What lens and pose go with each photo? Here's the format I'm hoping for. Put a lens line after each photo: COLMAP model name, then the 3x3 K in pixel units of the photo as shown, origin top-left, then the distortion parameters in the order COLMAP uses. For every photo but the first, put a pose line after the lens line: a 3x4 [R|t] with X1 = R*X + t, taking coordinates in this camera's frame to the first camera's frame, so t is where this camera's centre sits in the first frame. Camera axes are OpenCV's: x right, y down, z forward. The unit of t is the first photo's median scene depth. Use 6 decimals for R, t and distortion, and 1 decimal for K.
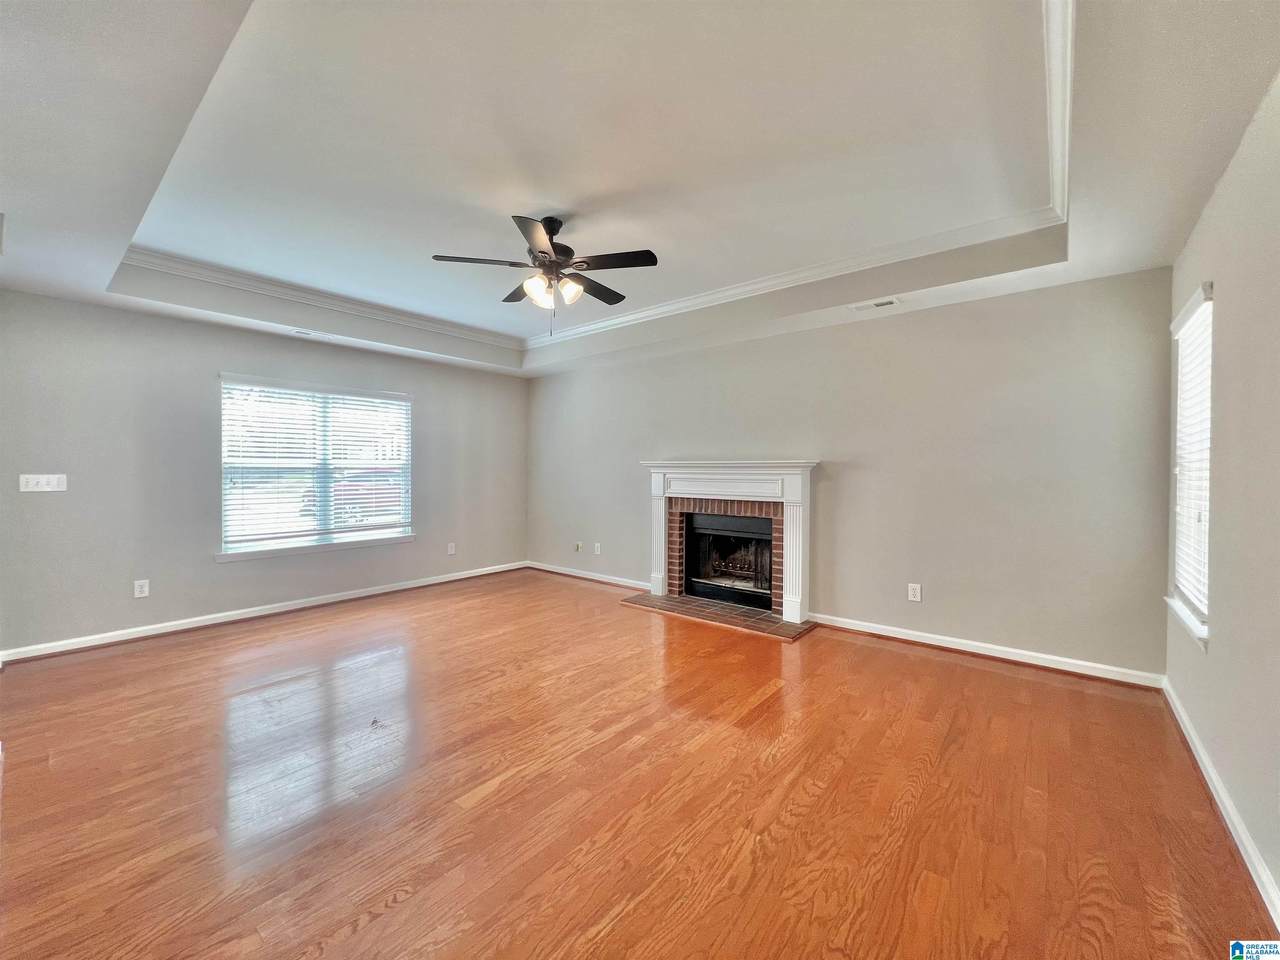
lens RADIAL K [[510.1, 0, 640.0], [0, 510.1, 480.0], [0, 0, 1]] dist [-0.000211, -0.000128]
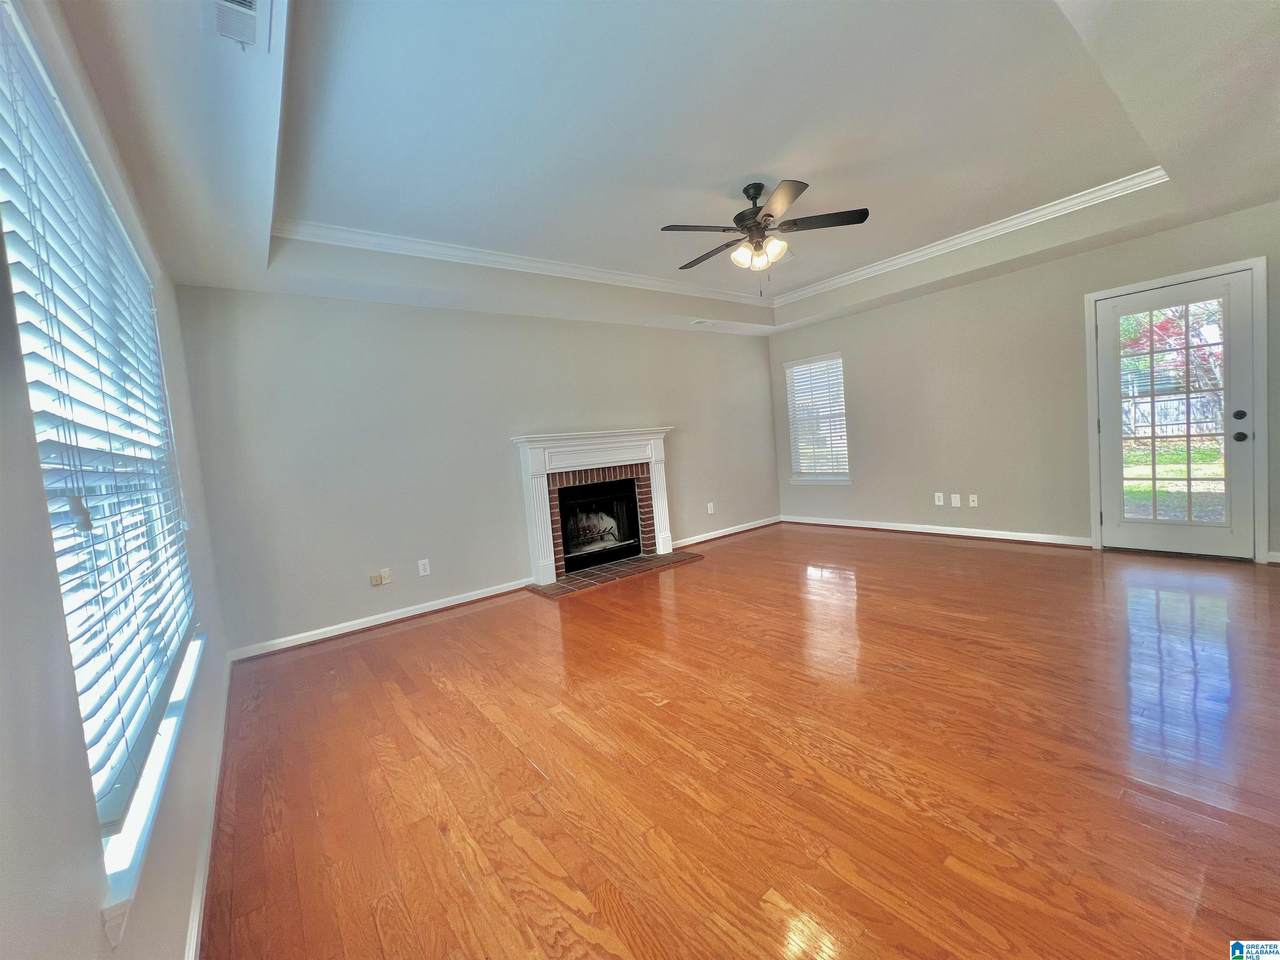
lens RADIAL K [[510.1, 0, 640.0], [0, 510.1, 480.0], [0, 0, 1]] dist [-0.000211, -0.000128]
pose [[0.224013, -0.090277, 0.970396, -0.890235], [0.106374, 0.992017, 0.067732, 0.000258], [-0.968763, 0.088052, 0.231828, 0.704871]]
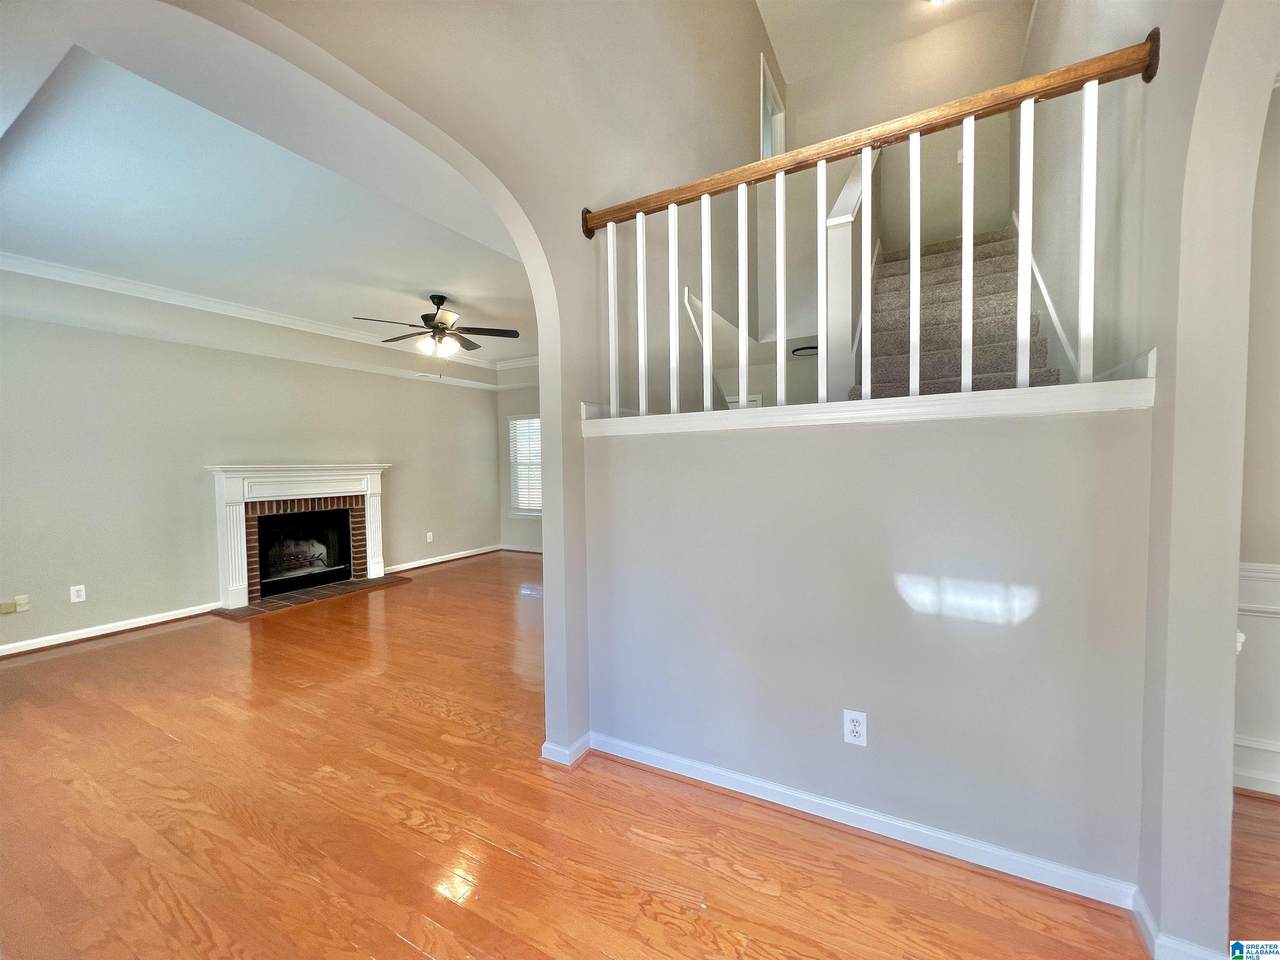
lens RADIAL K [[510.3, 0, 639.6], [0, 510.3, 485.1], [0, 0, 1]] dist [0.000685, 0.000195]
pose [[-0.178022, -0.044031, 0.983041, -1.149442], [0.032518, 0.998190, 0.050598, -0.026617], [-0.983489, 0.040974, -0.176268, 0.488839]]
